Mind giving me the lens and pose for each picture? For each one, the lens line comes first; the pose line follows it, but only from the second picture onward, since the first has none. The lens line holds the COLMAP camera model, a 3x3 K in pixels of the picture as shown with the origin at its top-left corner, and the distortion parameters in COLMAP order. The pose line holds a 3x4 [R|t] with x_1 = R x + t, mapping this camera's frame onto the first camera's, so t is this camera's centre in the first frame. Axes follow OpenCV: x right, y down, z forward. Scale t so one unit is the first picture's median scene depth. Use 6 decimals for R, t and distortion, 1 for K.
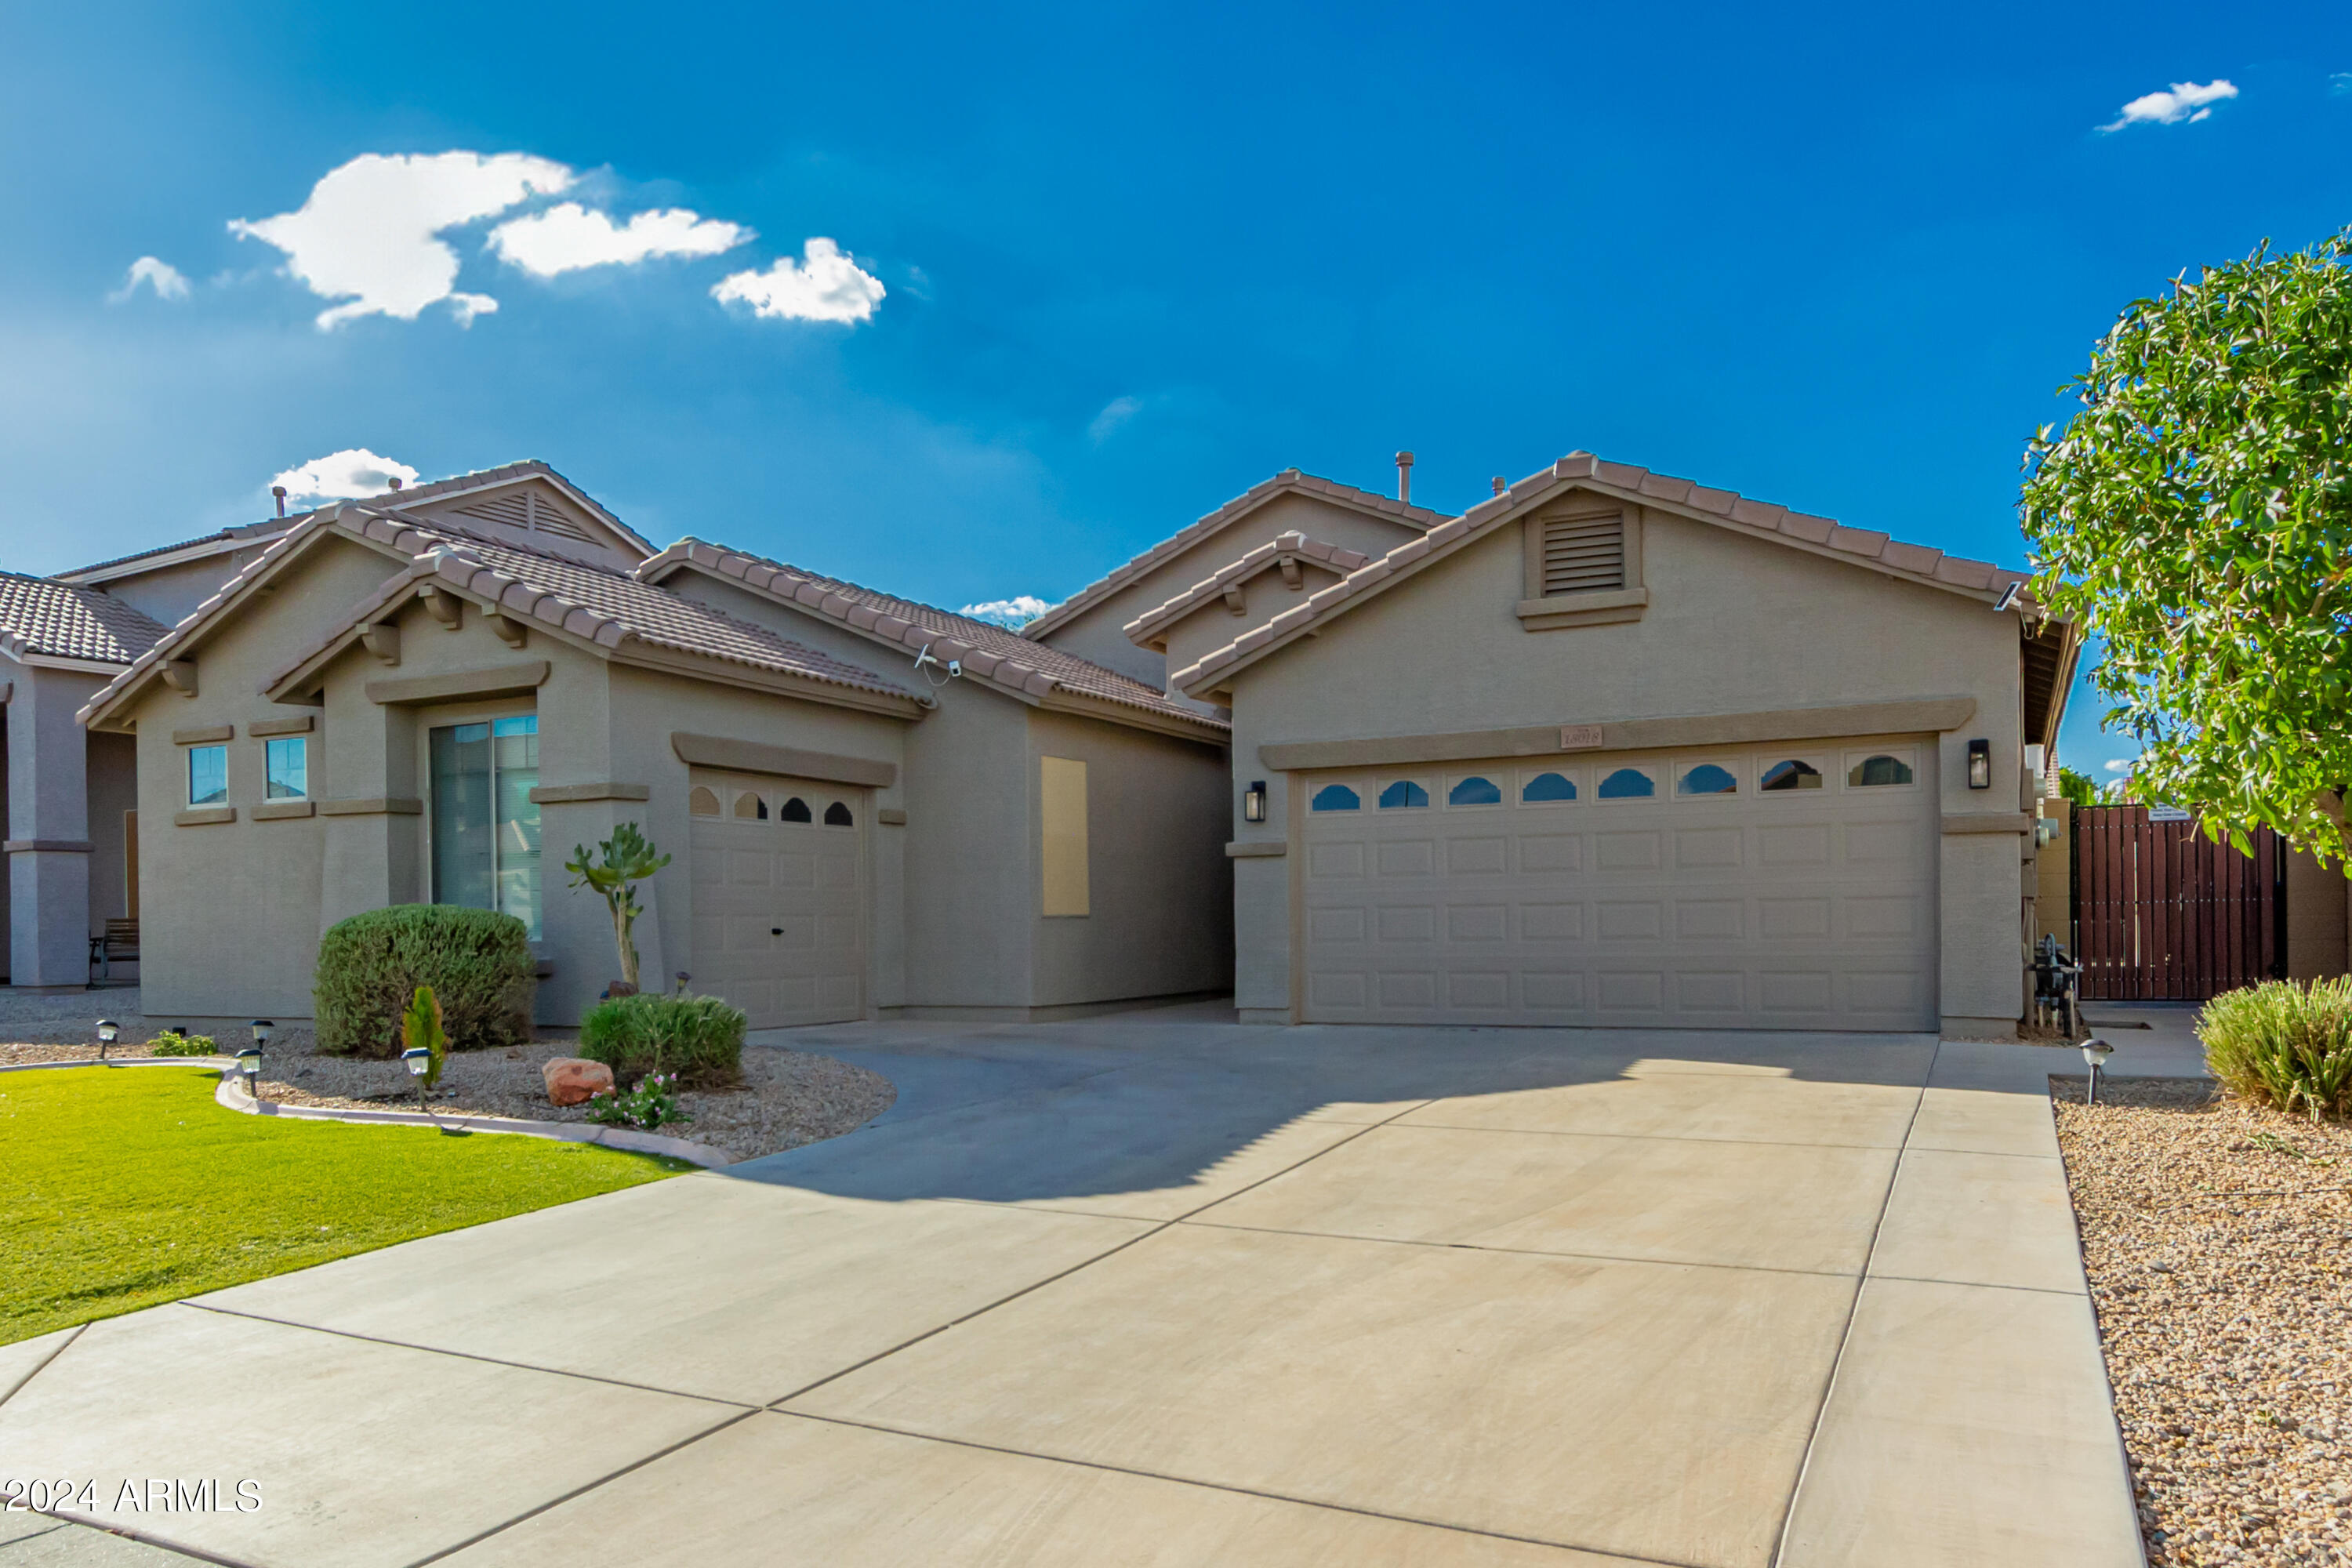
lens RADIAL K [[1094.3, 0, 1175.9], [0, 1094.3, 935.2], [0, 0, 1]] dist [0.010632, 0.000307]
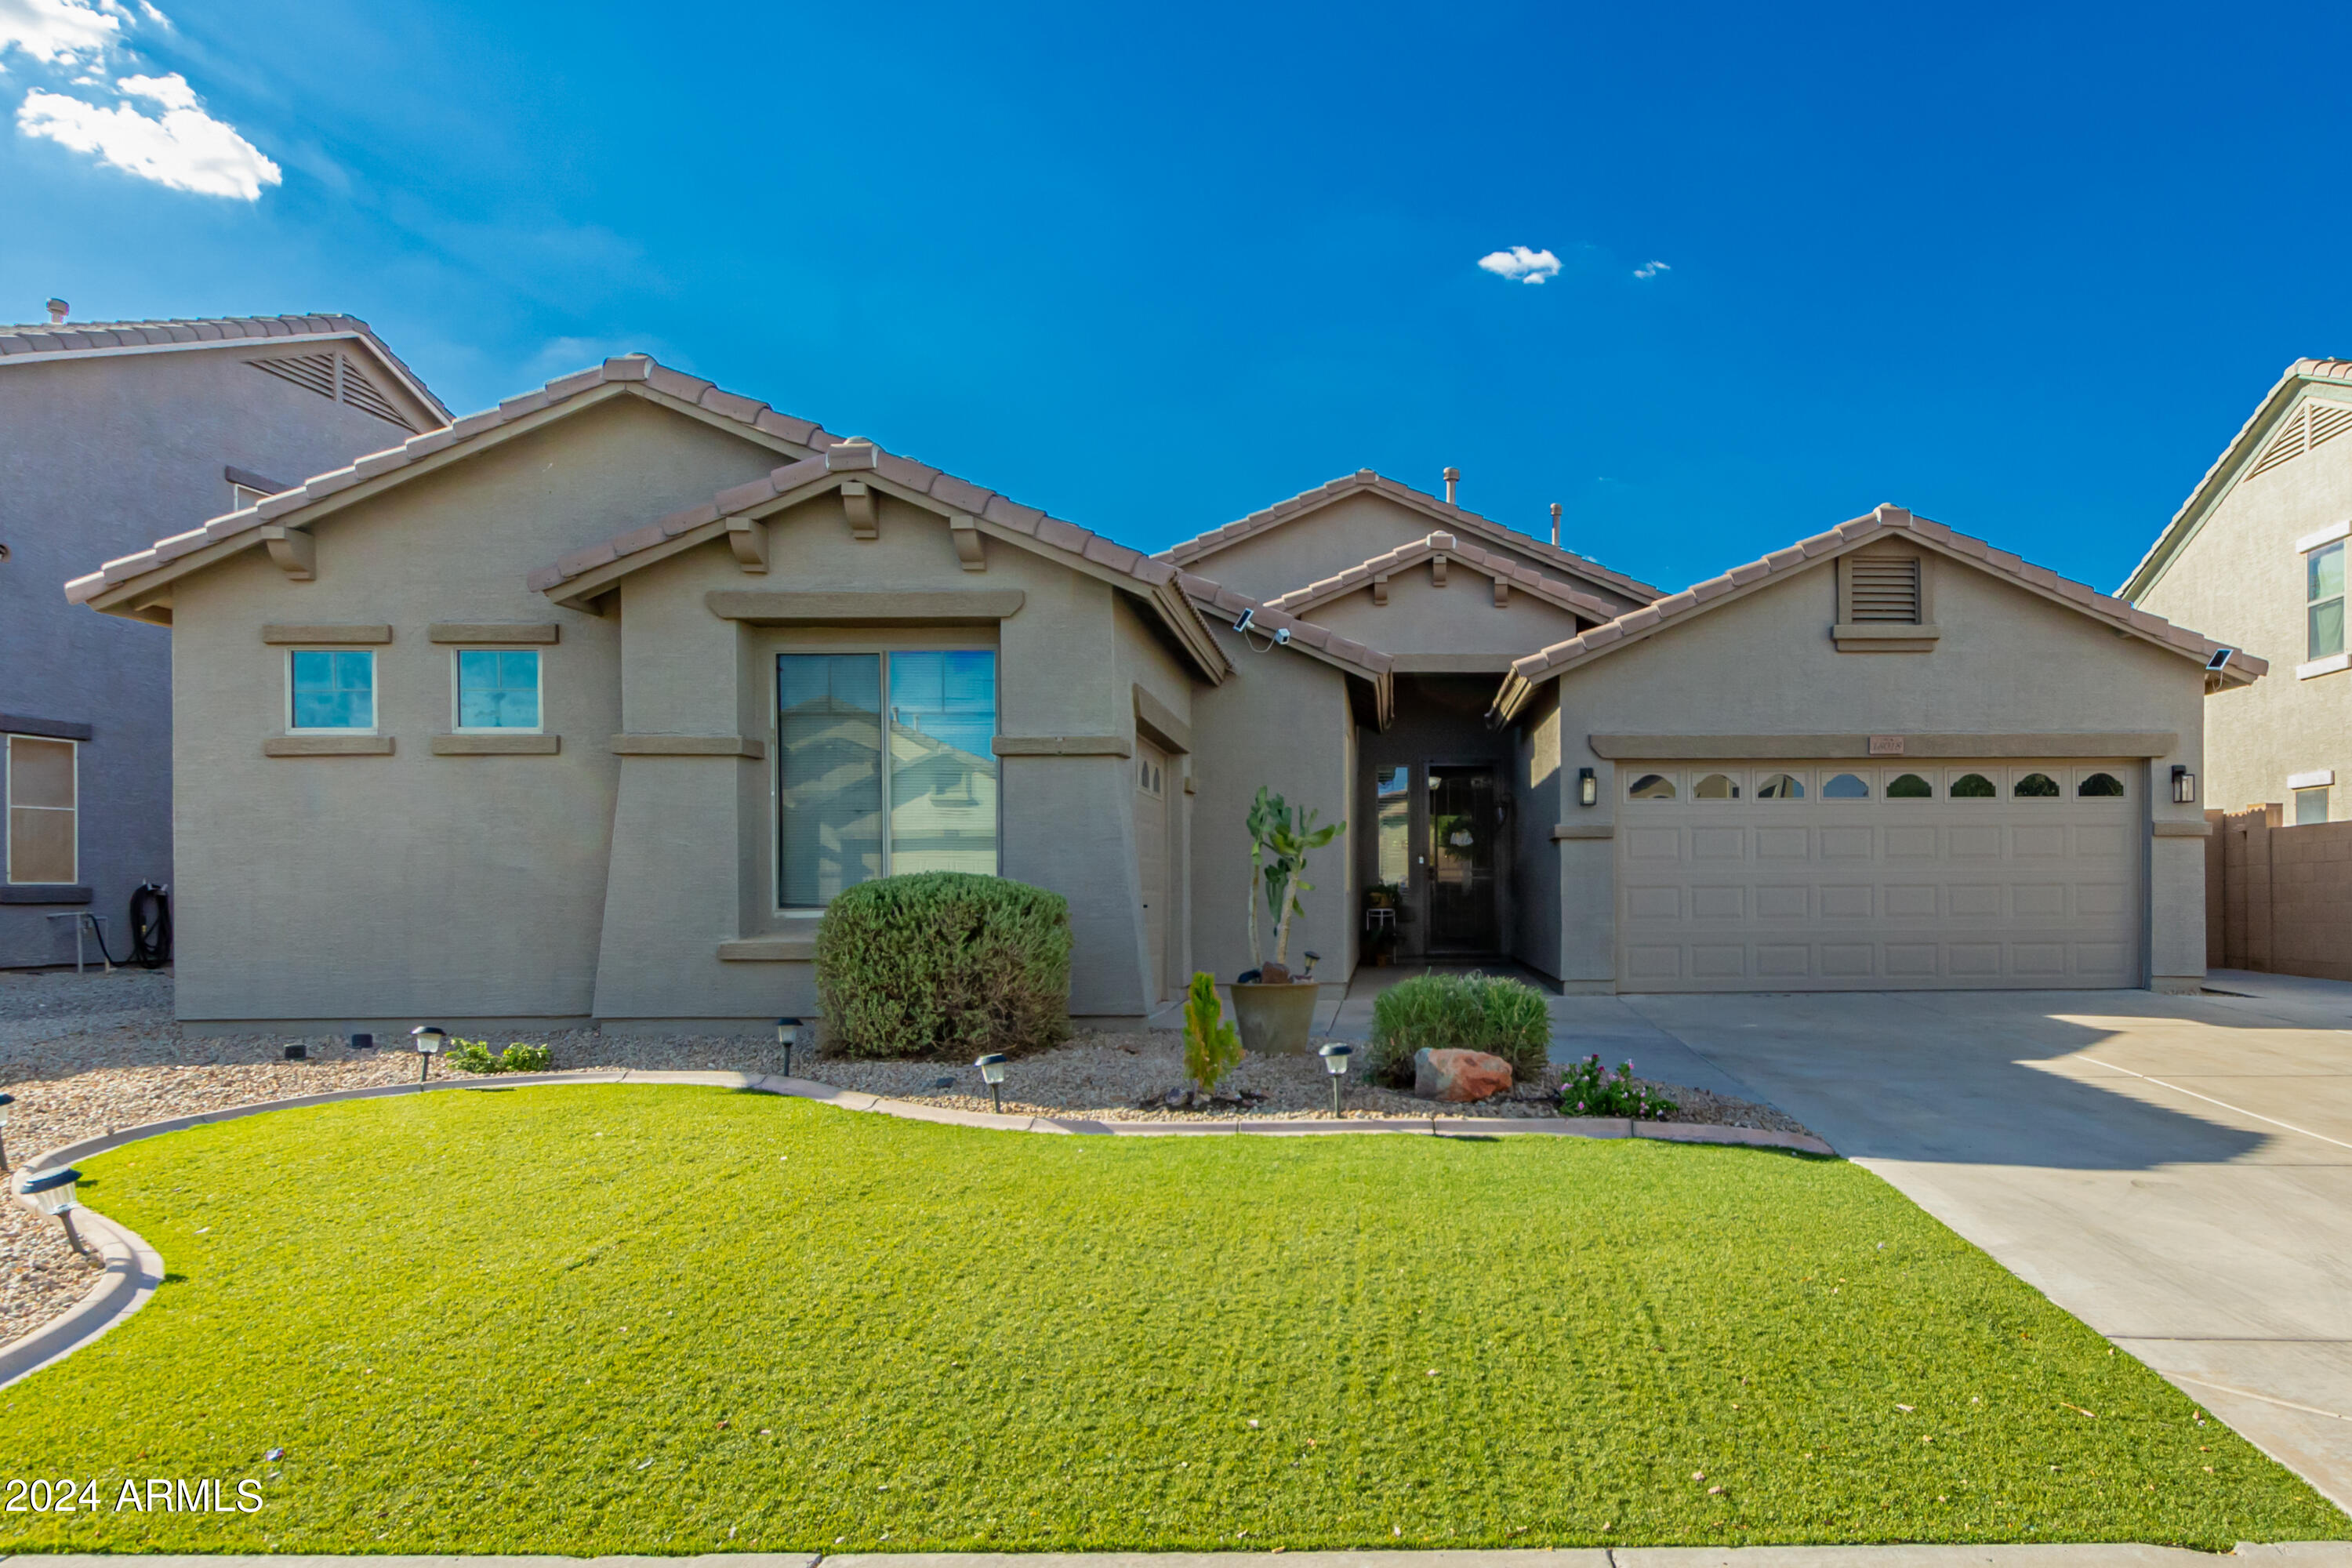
lens RADIAL K [[1062.3, 0, 1175.8], [0, 1062.3, 906.1], [0, 0, 1]] dist [0.004043, 0.000525]
pose [[0.941226, 0.004641, 0.337747, -0.717012], [-0.003317, 0.999984, -0.004498, 0.000330], [-0.337762, 0.003113, 0.941226, 0.175071]]
